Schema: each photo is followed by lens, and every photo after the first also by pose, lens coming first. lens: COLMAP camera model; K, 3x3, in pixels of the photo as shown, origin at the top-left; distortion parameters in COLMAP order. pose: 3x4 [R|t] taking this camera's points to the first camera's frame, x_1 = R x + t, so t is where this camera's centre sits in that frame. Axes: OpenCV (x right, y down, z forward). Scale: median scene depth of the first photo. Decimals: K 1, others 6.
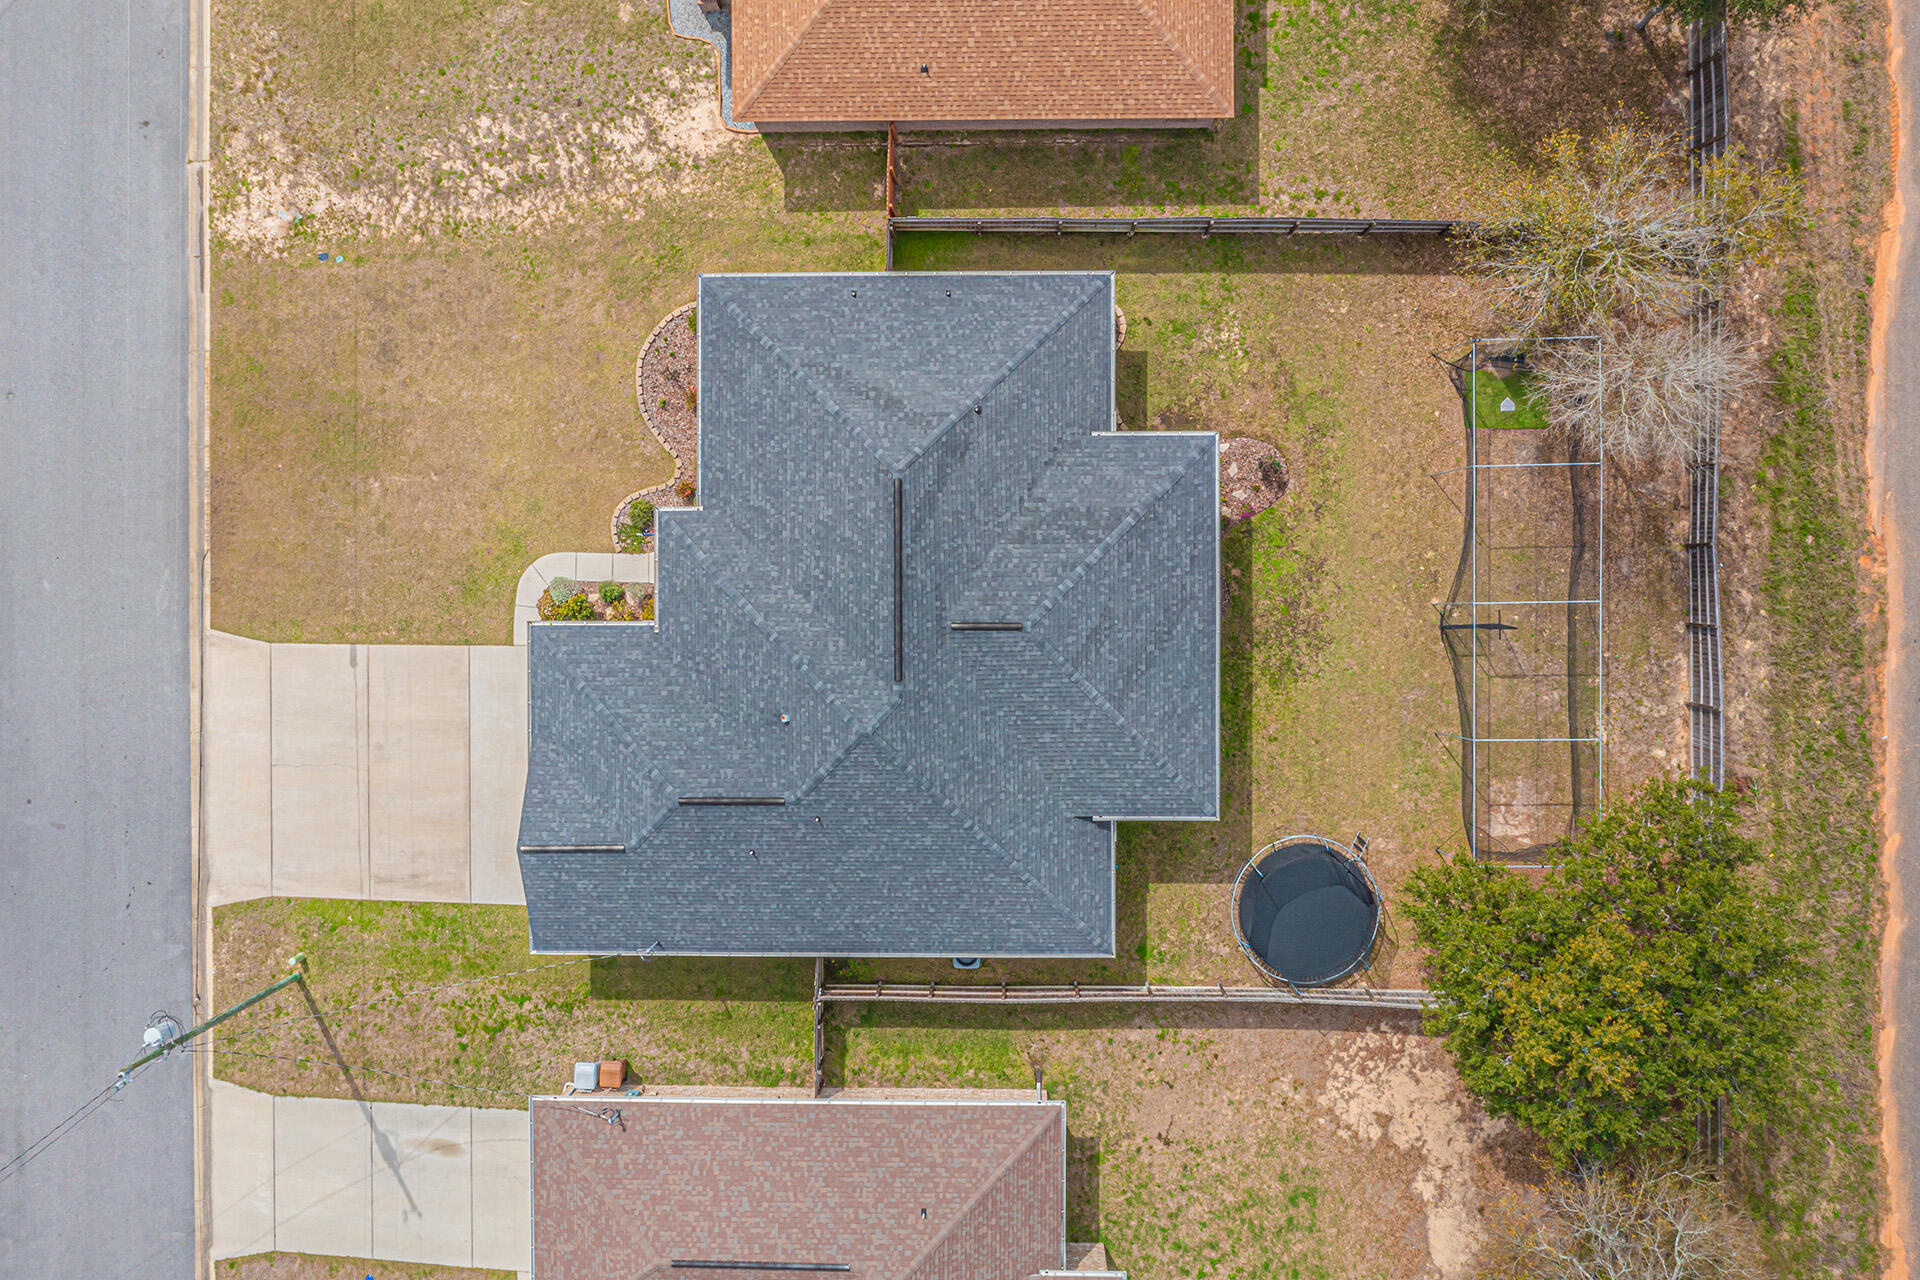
lens RADIAL K [[1551.7, 0, 970.6], [0, 1551.7, 599.0], [0, 0, 1]] dist [-0.018128, -0.008128]
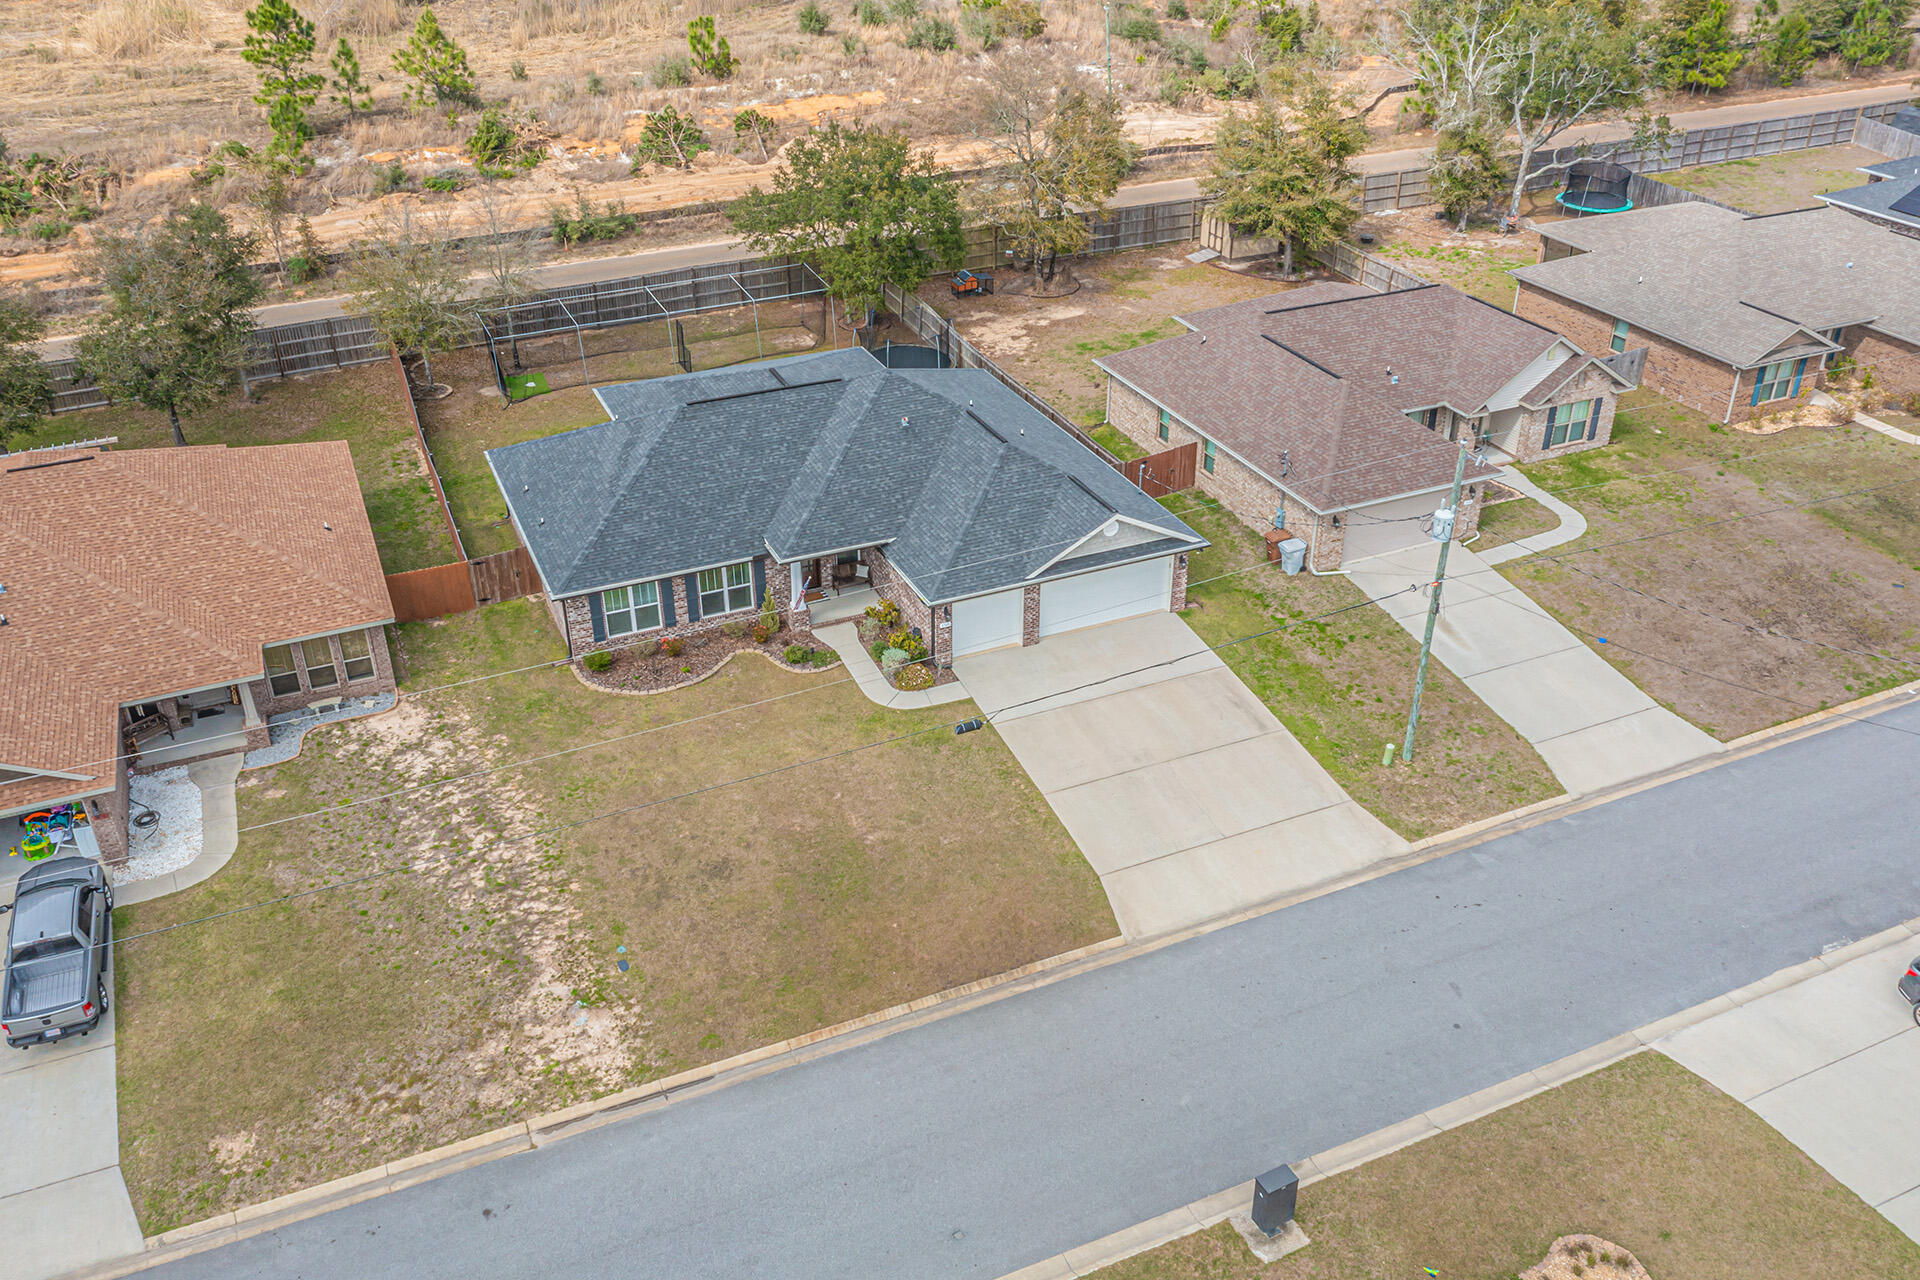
lens RADIAL K [[1558.2, 0, 960.0], [0, 1558.2, 640.0], [0, 0, 1]] dist [-0.031051, 0.000330]
pose [[-0.409333, -0.444225, 0.796938, -1.047998], [0.911788, -0.230763, 0.339693, -0.298035], [0.033003, 0.865686, 0.499498, 0.480560]]
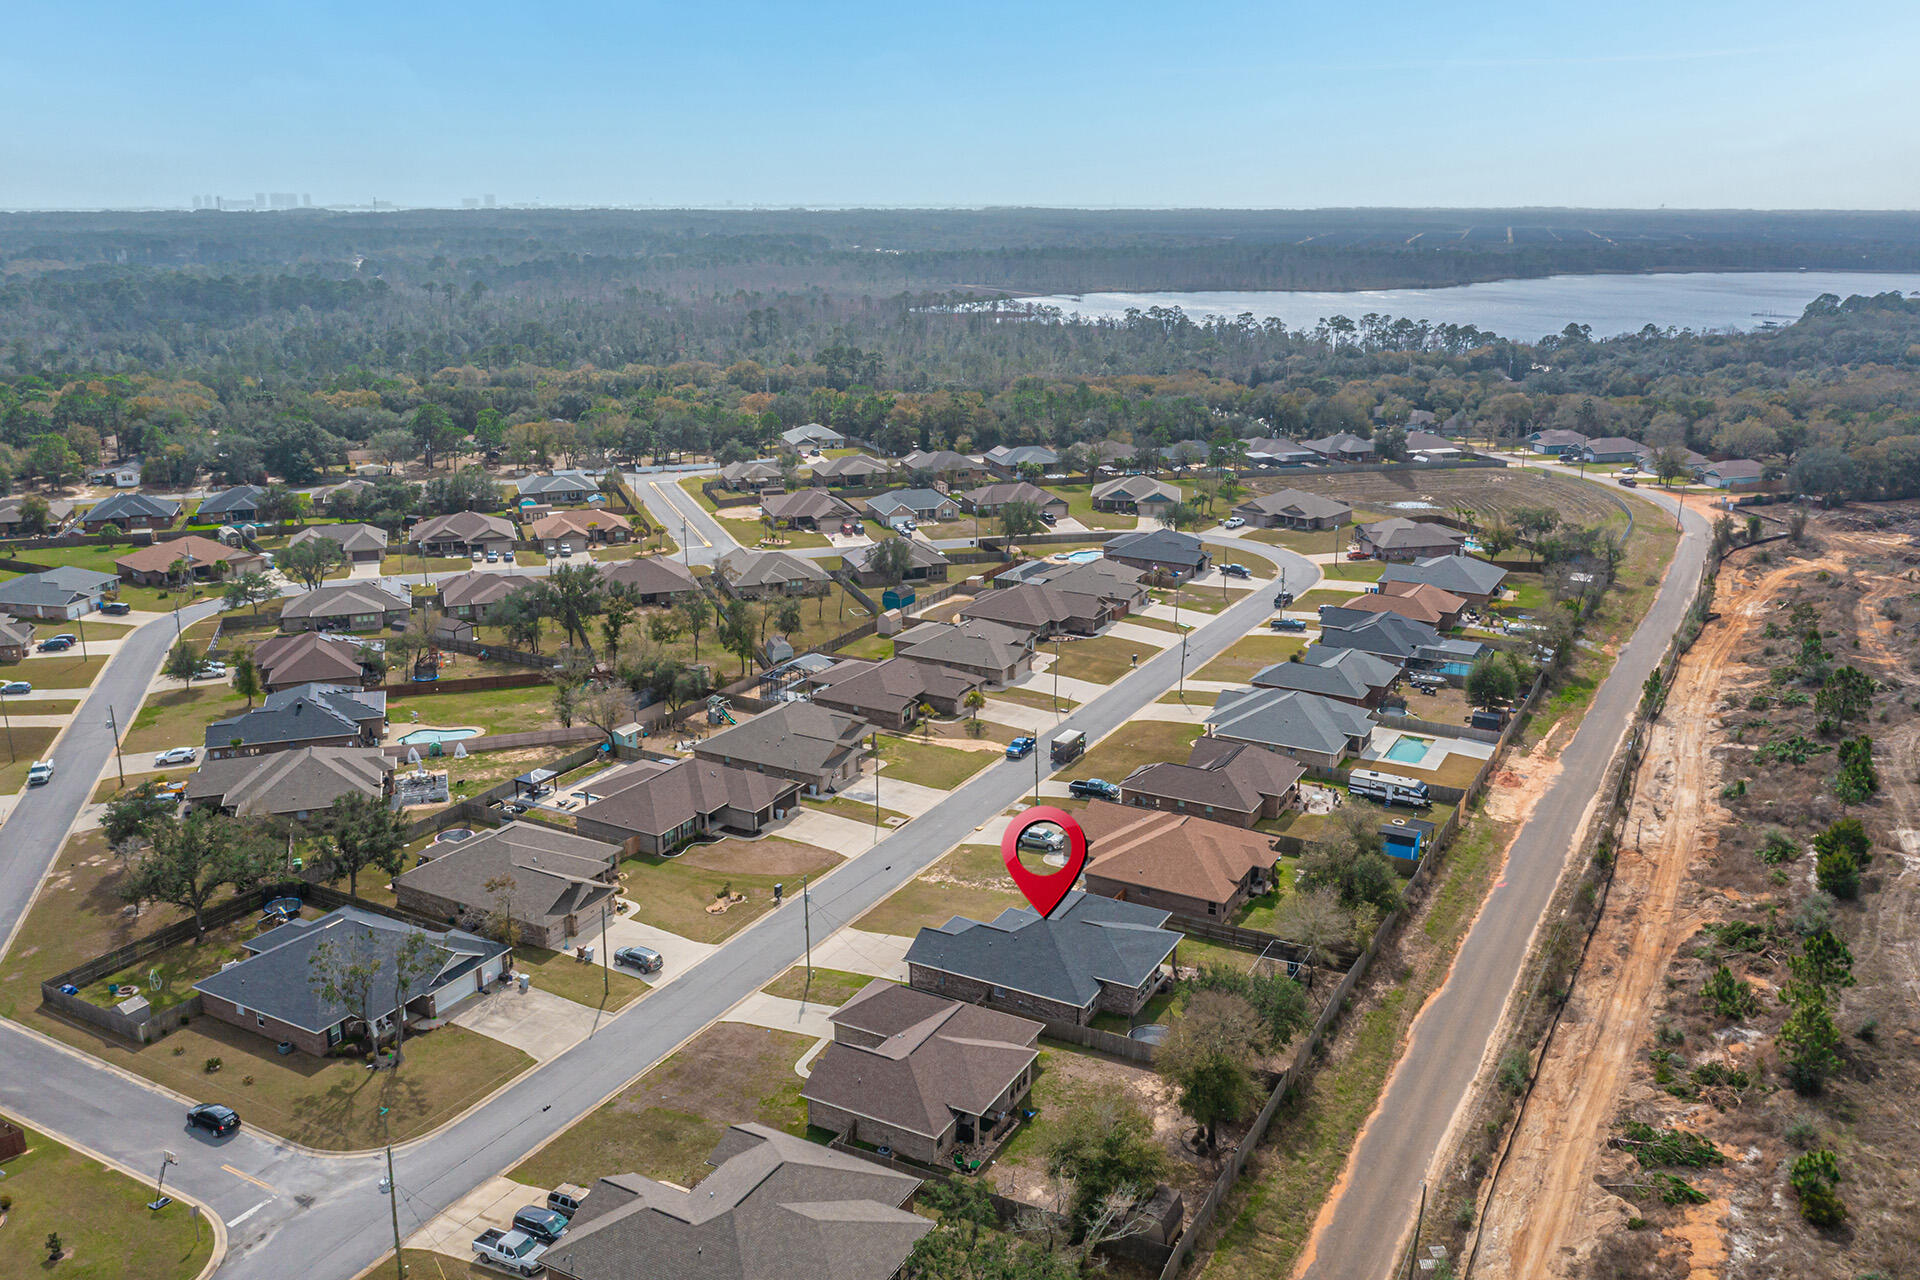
lens RADIAL K [[1551.7, 0, 970.6], [0, 1551.7, 599.0], [0, 0, 1]] dist [-0.018128, -0.008128]
pose [[0.878487, 0.147036, -0.454577, 1.004182], [-0.476513, 0.200796, -0.855930, 2.400559], [-0.034575, 0.968536, 0.246462, -0.366373]]
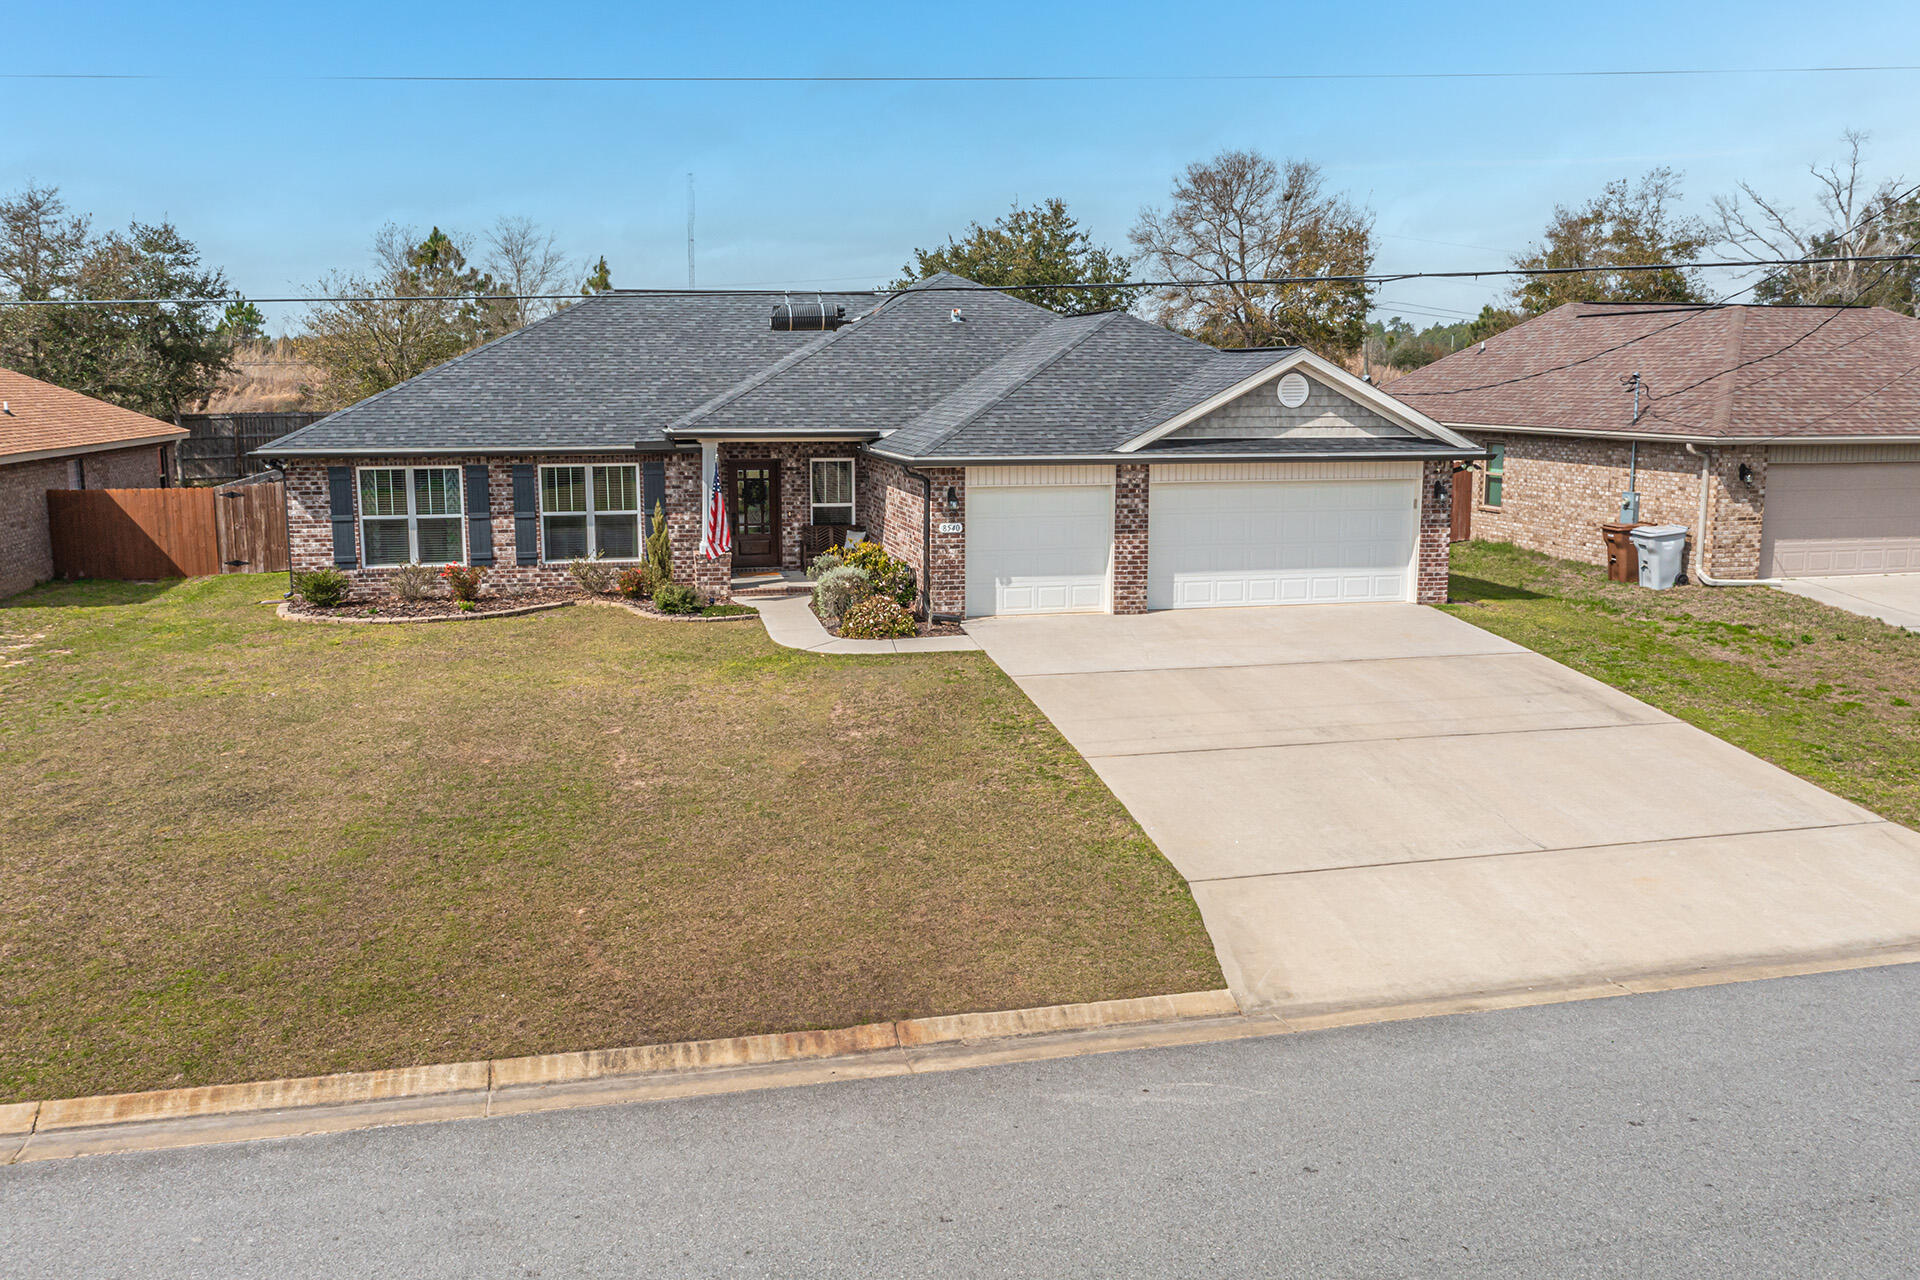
lens RADIAL K [[1551.7, 0, 970.6], [0, 1551.7, 599.0], [0, 0, 1]] dist [-0.018128, -0.008128]
pose [[-0.233825, -0.112125, 0.965792, -0.741284], [0.971868, -0.055838, 0.228813, -0.079936], [0.028272, 0.992124, 0.122027, 0.922928]]
